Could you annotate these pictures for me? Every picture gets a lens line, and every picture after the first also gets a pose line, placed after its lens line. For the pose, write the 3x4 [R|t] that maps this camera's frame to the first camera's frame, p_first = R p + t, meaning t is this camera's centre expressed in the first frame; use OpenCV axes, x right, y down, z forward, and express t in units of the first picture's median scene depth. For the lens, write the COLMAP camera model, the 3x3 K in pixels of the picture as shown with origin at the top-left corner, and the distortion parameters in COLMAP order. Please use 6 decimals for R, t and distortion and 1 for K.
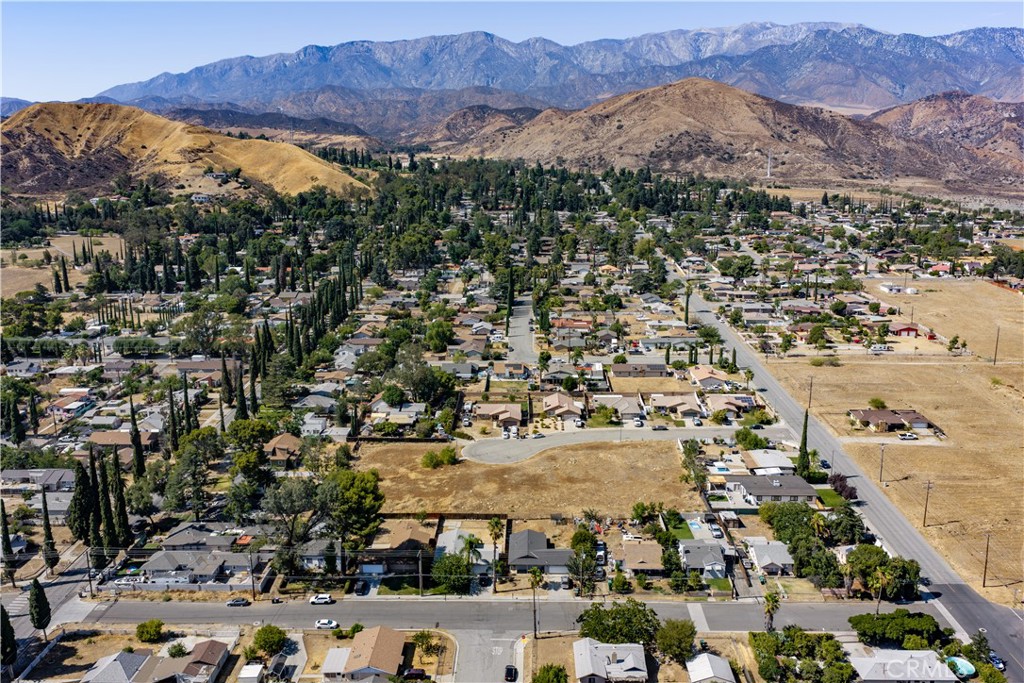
lens RADIAL K [[865.8, 0, 512.0], [0, 865.8, 341.5], [0, 0, 1]] dist [0.029314, -0.004084]
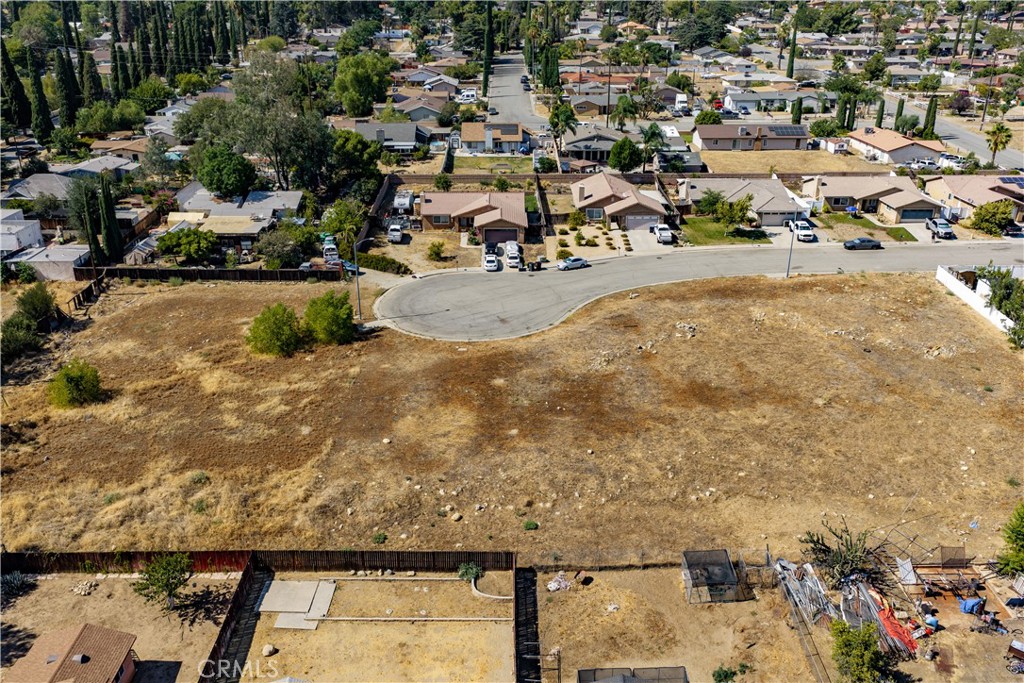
lens RADIAL K [[865.8, 0, 512.0], [0, 865.8, 341.5], [0, 0, 1]] dist [0.029314, -0.004084]
pose [[0.999449, -0.006489, 0.032544, -0.010662], [0.000539, 0.983743, 0.179584, 0.068810], [-0.033180, -0.179467, 0.983204, 0.571443]]
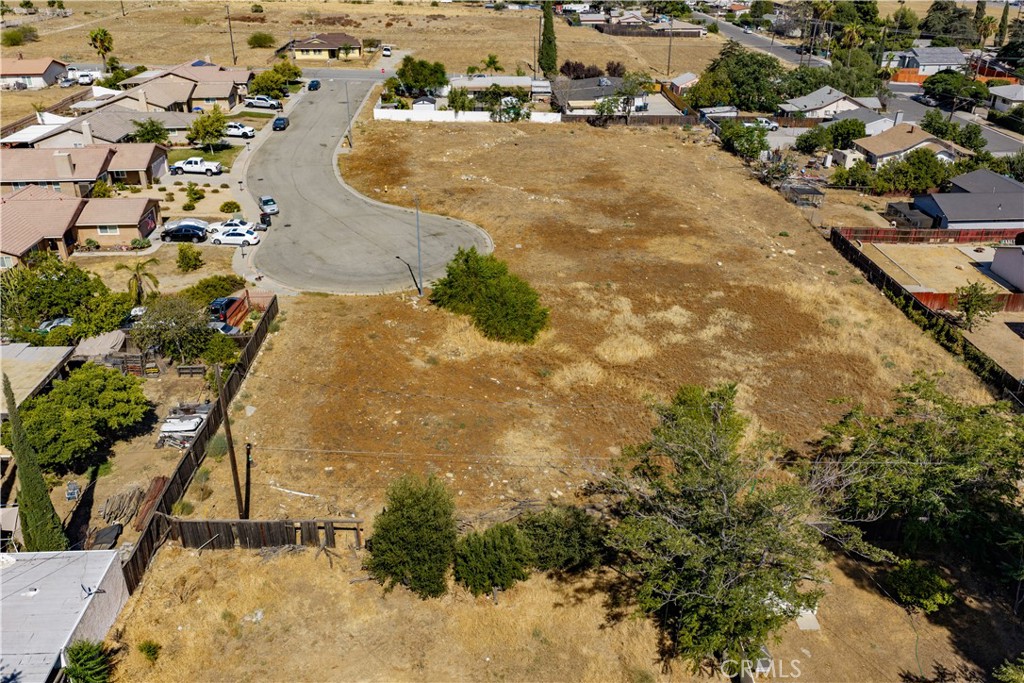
lens RADIAL K [[865.8, 0, 512.0], [0, 865.8, 341.5], [0, 0, 1]] dist [0.029314, -0.004084]
pose [[-0.080790, -0.431797, 0.898345, -0.280142], [0.237534, 0.866983, 0.438084, 0.029495], [-0.968014, 0.248780, 0.032523, 0.861975]]
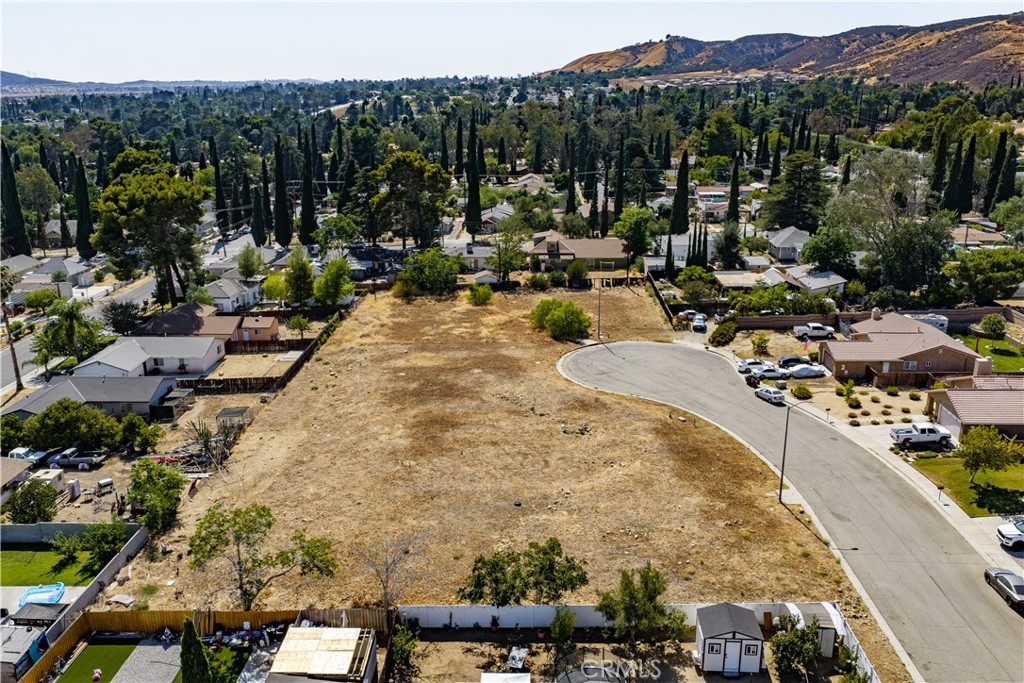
lens RADIAL K [[865.8, 0, 512.0], [0, 865.8, 341.5], [0, 0, 1]] dist [0.029314, -0.004084]
pose [[0.006318, 0.290133, -0.956965, 0.337784], [-0.226912, 0.932437, 0.281198, 0.013345], [0.973895, 0.215370, 0.071725, 0.821355]]
